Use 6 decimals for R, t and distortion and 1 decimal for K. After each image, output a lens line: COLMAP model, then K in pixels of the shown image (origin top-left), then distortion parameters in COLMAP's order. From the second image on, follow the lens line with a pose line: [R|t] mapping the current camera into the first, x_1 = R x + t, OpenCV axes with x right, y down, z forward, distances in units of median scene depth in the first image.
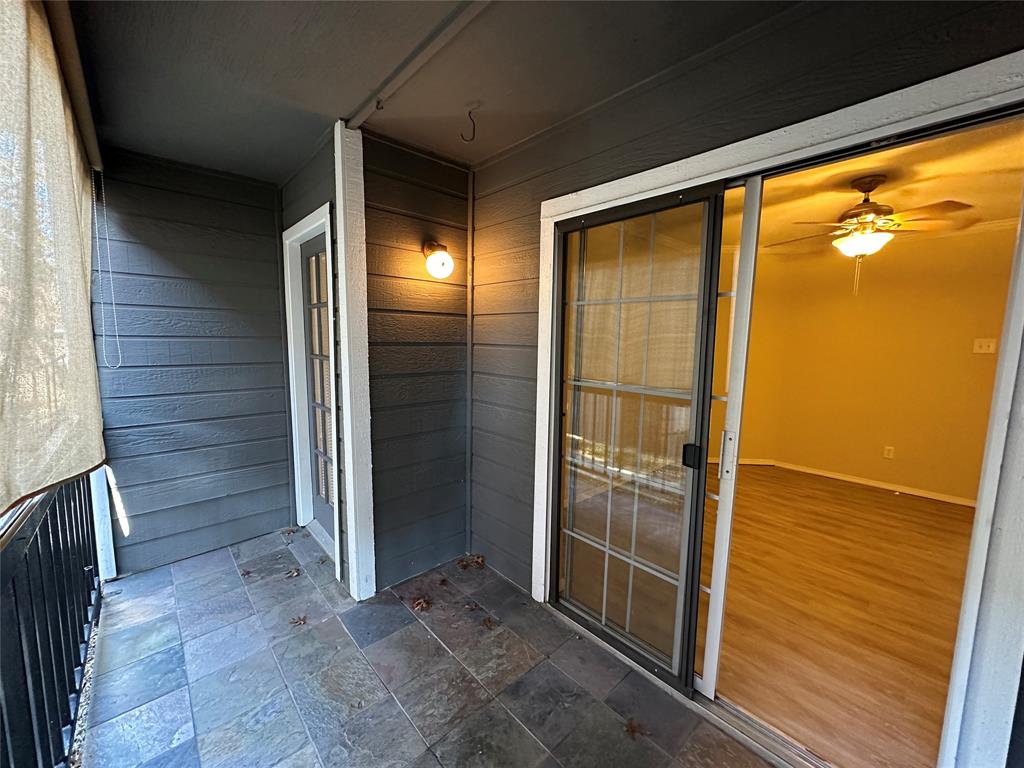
lens RADIAL K [[406.4, 0, 508.9], [0, 406.4, 387.8], [0, 0, 1]] dist [-0.001170, 0.000242]
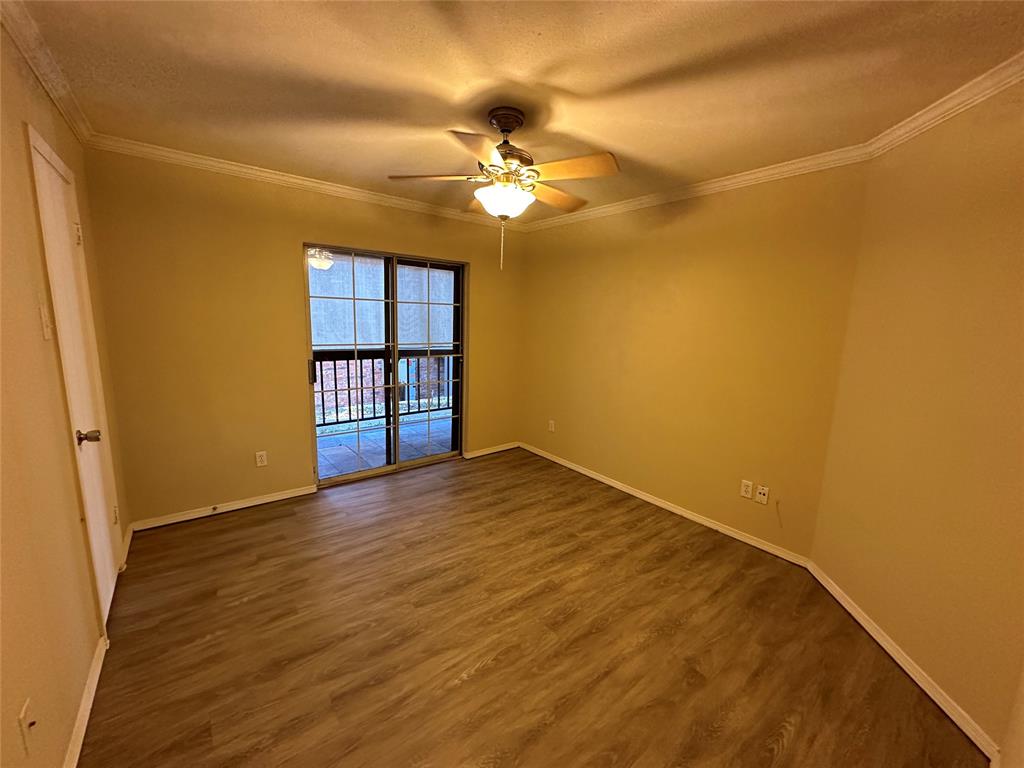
lens RADIAL K [[406.4, 0, 511.1], [0, 406.4, 382.8], [0, 0, 1]] dist [-0.001170, 0.000242]
pose [[-0.071512, 0.140772, -0.987456, 1.275537], [-0.161039, 0.975373, 0.150712, -0.102068], [0.984354, 0.169797, -0.047081, 0.830364]]
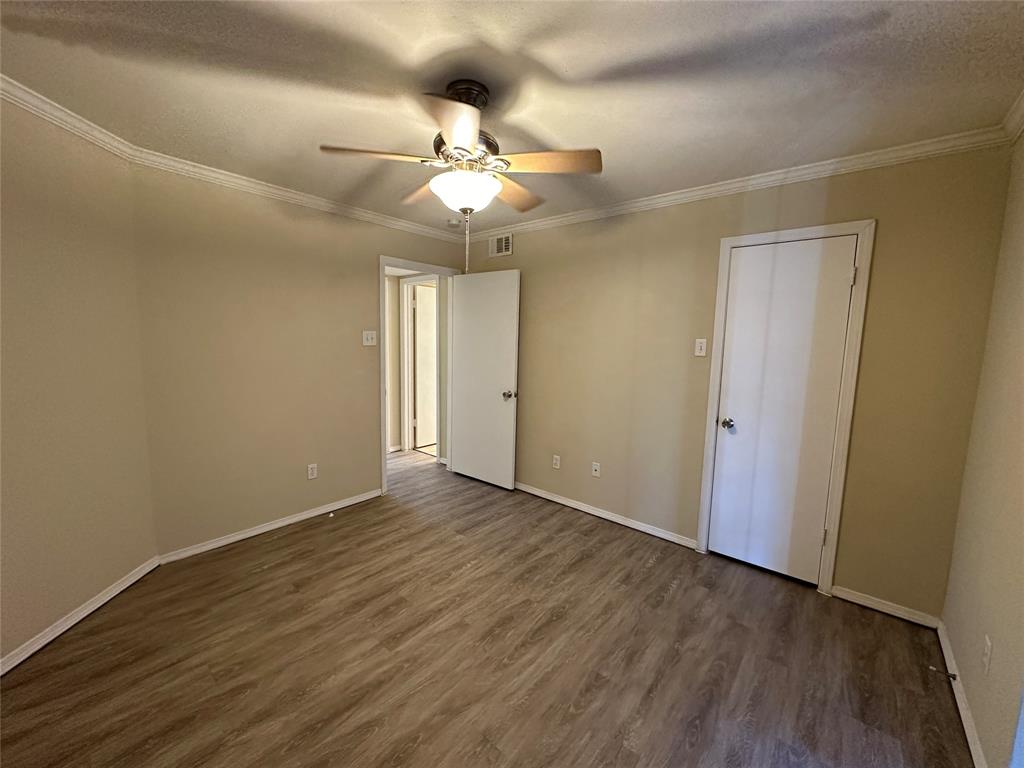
lens RADIAL K [[406.4, 0, 509.8], [0, 406.4, 382.9], [0, 0, 1]] dist [-0.001170, 0.000242]
pose [[-0.123237, -0.133162, 0.983402, 0.134808], [0.102355, 0.983966, 0.146066, -0.105417], [-0.987085, 0.118657, -0.107631, 0.777839]]
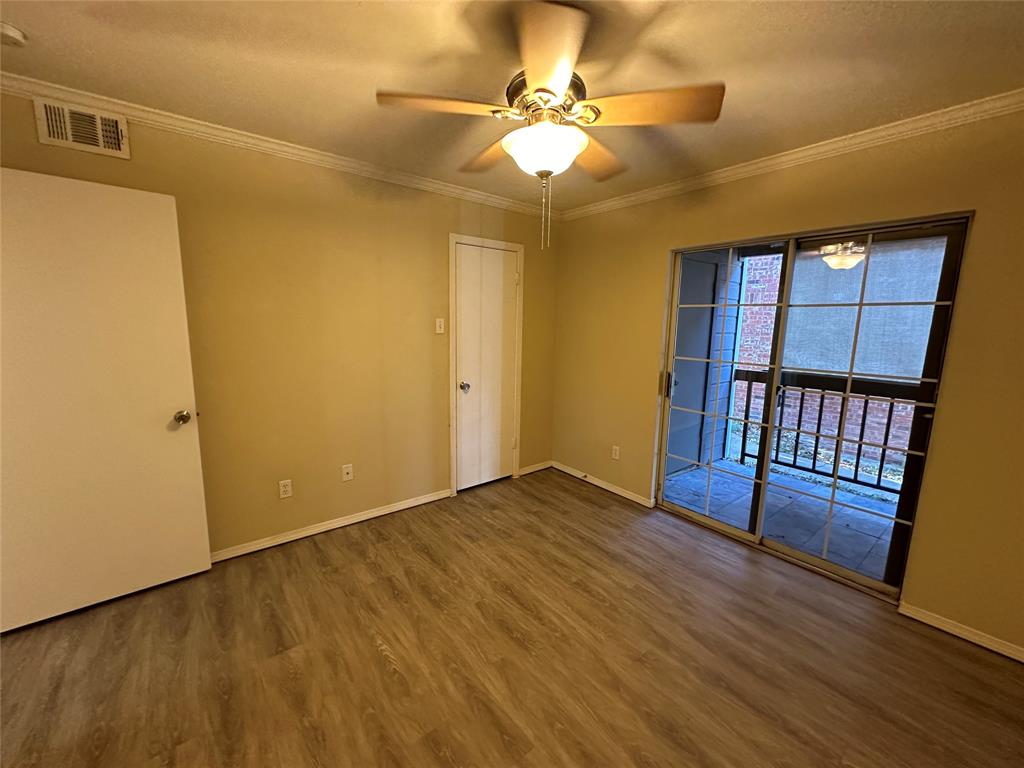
lens RADIAL K [[406.4, 0, 511.4], [0, 406.4, 383.3], [0, 0, 1]] dist [-0.001170, 0.000242]
pose [[-0.997036, -0.046130, 0.061579, 0.657237], [-0.027049, 0.959400, 0.280750, -0.156064], [-0.072029, 0.278252, -0.957804, 1.213140]]
